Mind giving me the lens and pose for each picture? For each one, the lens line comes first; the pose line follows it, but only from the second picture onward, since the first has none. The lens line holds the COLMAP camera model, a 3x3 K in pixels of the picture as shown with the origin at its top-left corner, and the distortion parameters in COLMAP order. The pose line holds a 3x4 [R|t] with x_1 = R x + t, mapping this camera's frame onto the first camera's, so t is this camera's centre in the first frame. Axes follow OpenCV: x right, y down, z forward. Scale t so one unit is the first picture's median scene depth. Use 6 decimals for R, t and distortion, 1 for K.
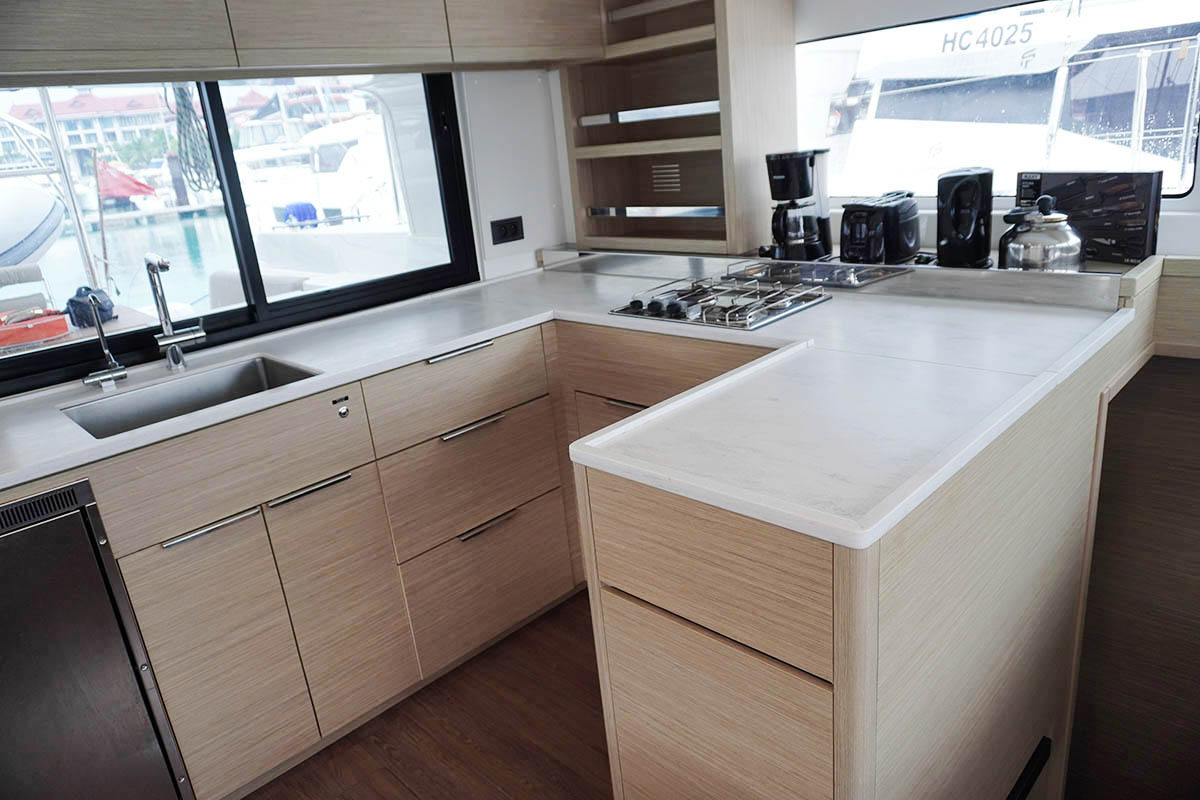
lens RADIAL K [[809.5, 0, 600.5], [0, 809.5, 396.5], [0, 0, 1]] dist [-0.044219, 0.030869]
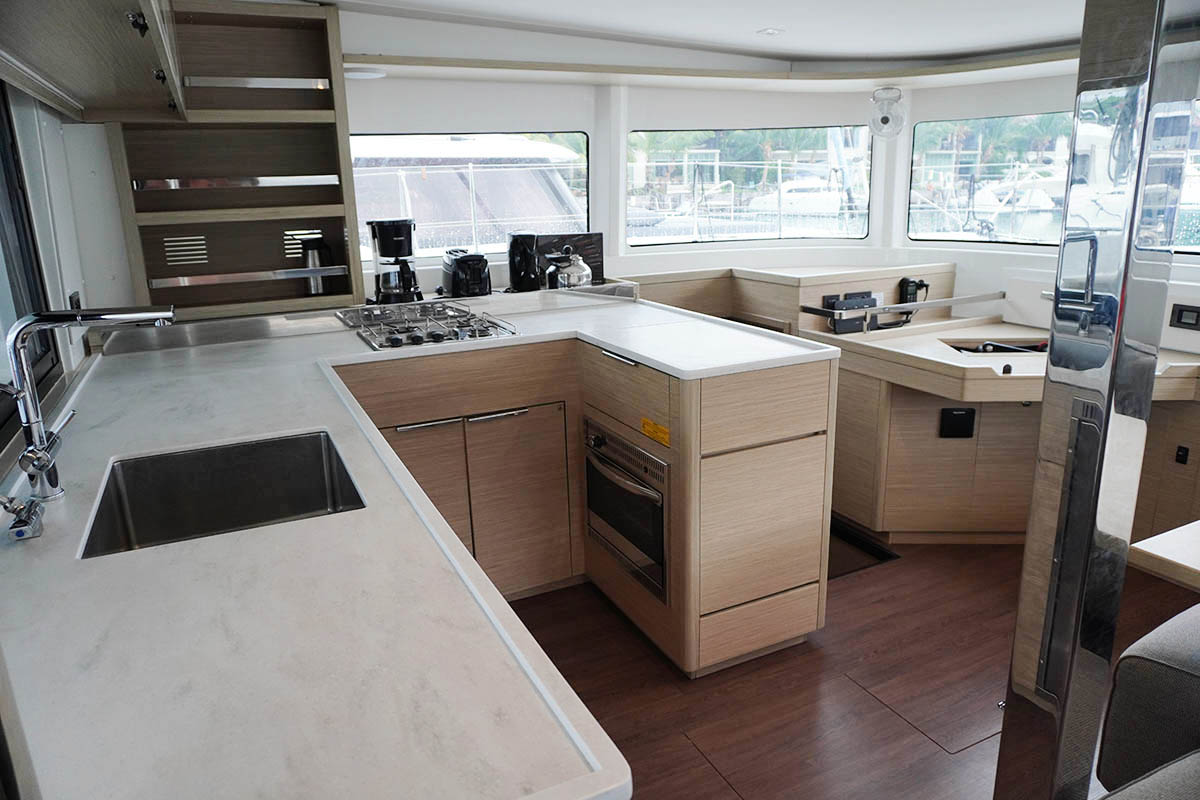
lens RADIAL K [[809.5, 0, 602.4], [0, 809.5, 399.8], [0, 0, 1]] dist [-0.044219, 0.030869]
pose [[0.334113, -0.157322, 0.929310, -0.867739], [0.287783, 0.955916, 0.058360, -0.014343], [-0.897524, 0.247941, 0.364659, 0.316339]]
